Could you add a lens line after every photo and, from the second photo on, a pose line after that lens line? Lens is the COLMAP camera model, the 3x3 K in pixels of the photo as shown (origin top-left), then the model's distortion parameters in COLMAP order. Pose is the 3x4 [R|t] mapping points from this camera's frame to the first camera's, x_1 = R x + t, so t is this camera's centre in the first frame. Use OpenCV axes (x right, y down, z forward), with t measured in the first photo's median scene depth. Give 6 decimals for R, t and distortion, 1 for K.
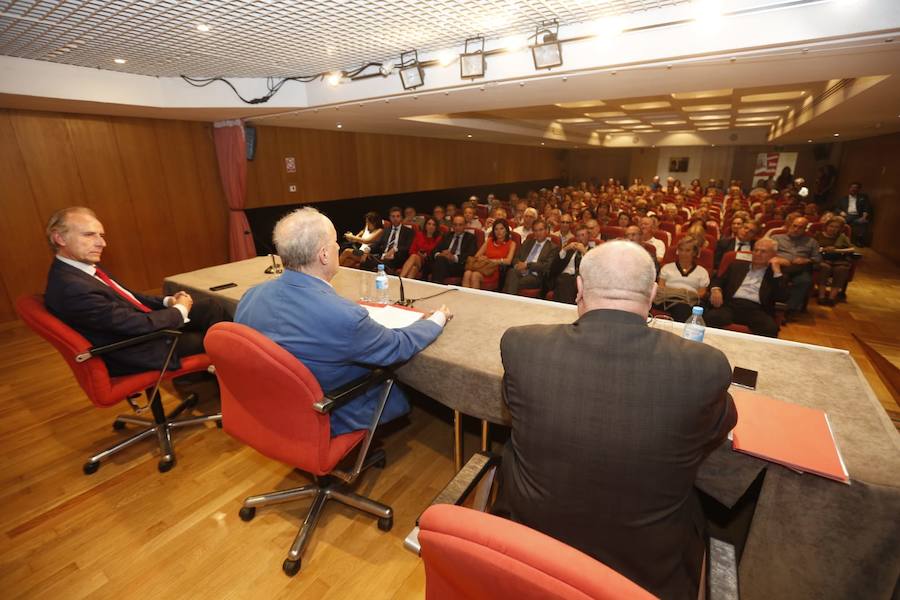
lens RADIAL K [[413.5, 0, 447.3], [0, 413.5, 297.7], [0, 0, 1]] dist [-0.037615, 0.012195]
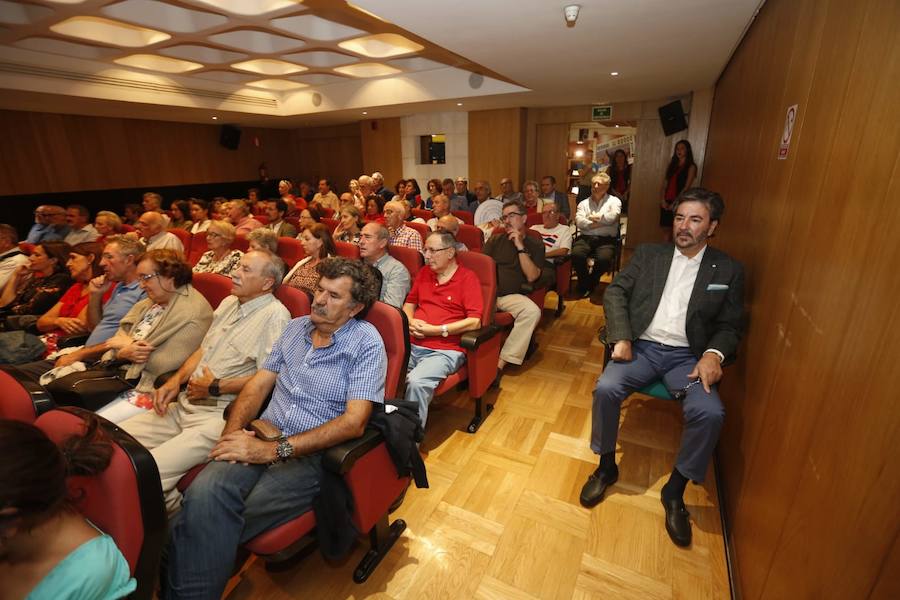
lens RADIAL K [[411.4, 0, 447.7], [0, 411.4, 299.9], [0, 0, 1]] dist [-0.043738, 0.016412]
pose [[0.994978, -0.034201, 0.094065, 0.583205], [0.033126, 0.999367, 0.012962, -0.160735], [-0.094449, -0.009781, 0.995482, 0.536462]]
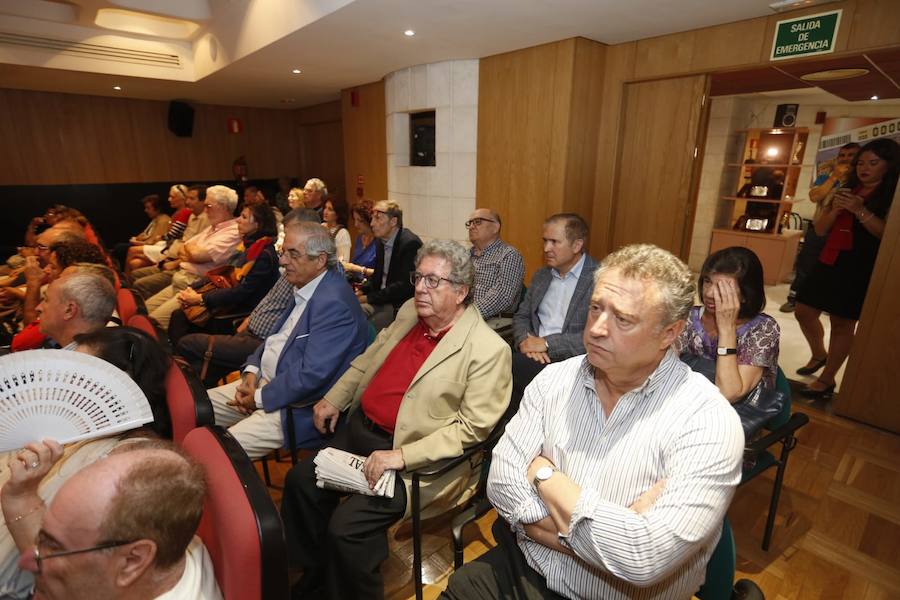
lens RADIAL K [[455.7, 0, 449.3], [0, 455.7, 299.5], [0, 0, 1]] dist [-0.039761, 0.019899]
pose [[0.962526, 0.100174, -0.252008, 0.734226], [-0.103143, 0.994666, 0.001437, -0.246410], [0.250807, 0.024609, 0.967724, 0.787682]]
